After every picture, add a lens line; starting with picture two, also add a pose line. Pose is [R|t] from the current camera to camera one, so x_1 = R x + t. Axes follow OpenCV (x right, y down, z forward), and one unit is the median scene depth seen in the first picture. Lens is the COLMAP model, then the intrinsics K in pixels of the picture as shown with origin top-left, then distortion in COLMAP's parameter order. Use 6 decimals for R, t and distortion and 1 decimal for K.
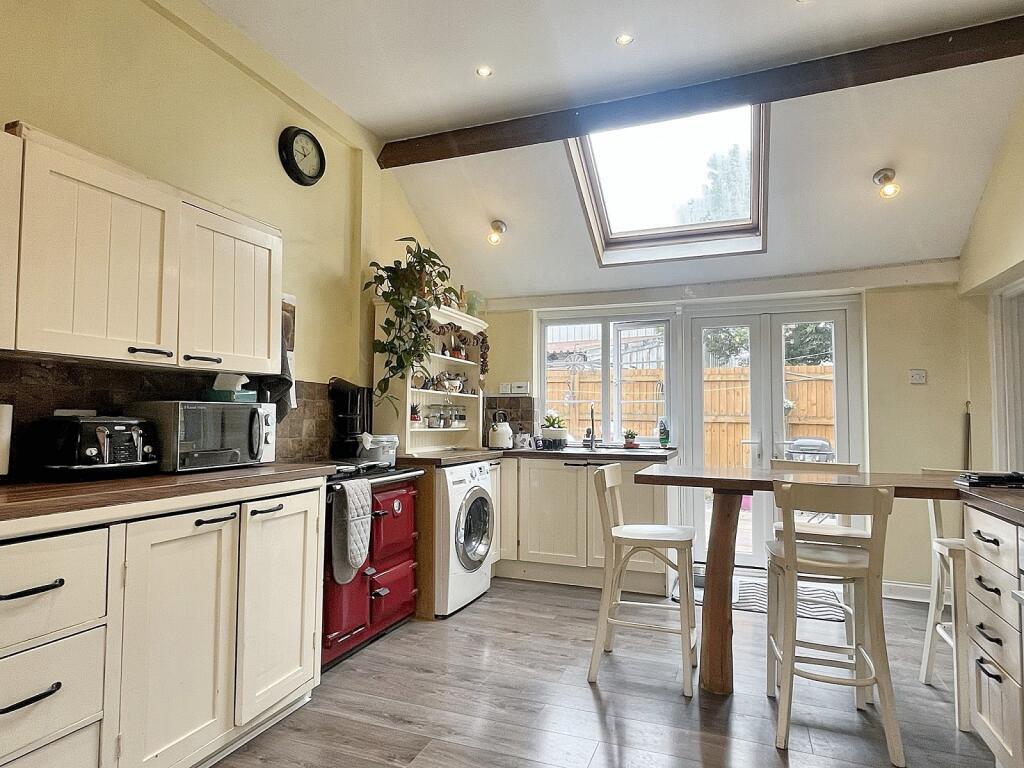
lens RADIAL K [[579.1, 0, 515.1], [0, 579.1, 387.7], [0, 0, 1]] dist [0.000541, -0.005144]
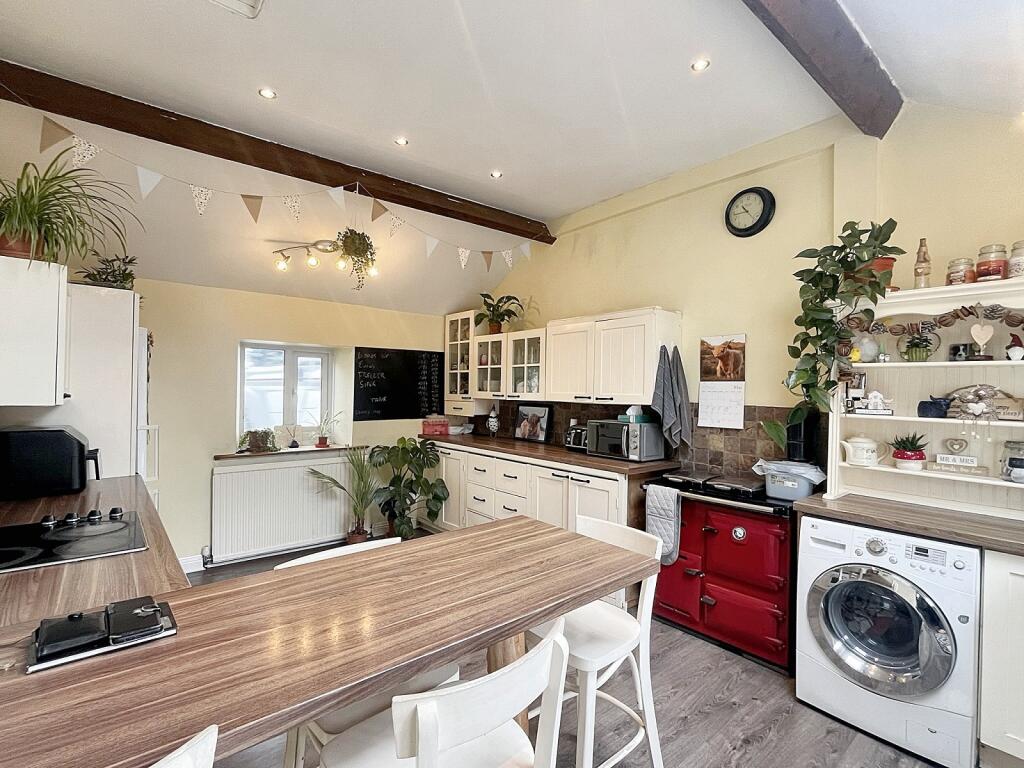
lens RADIAL K [[486.1, 0, 516.2], [0, 486.1, 386.2], [0, 0, 1]] dist [0.001742, 0.000169]
pose [[-0.471449, -0.018679, -0.881696, 0.669211], [0.025373, 0.999074, -0.034733, -0.027808], [0.881528, -0.038746, -0.470538, 0.982910]]
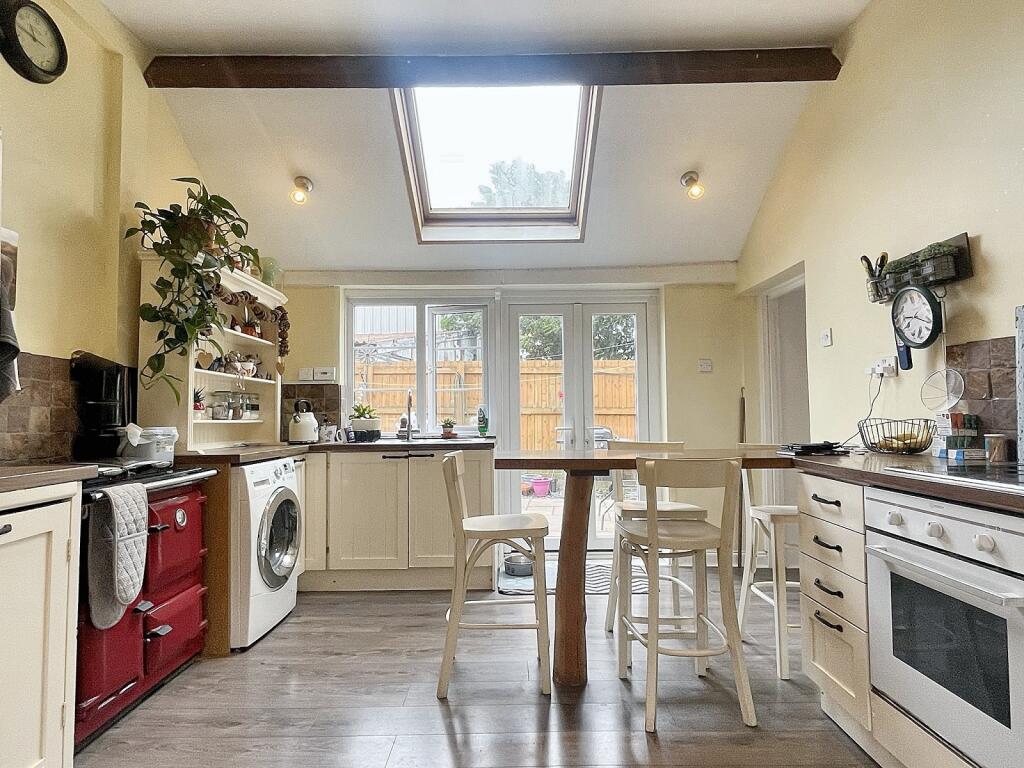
lens RADIAL K [[579.1, 0, 512.1], [0, 579.1, 388.7], [0, 0, 1]] dist [0.000541, -0.005144]
pose [[0.929977, 0.002368, 0.367611, -0.070243], [-0.004337, 0.999980, 0.004529, 0.025294], [-0.367593, -0.005806, 0.929969, 0.109031]]
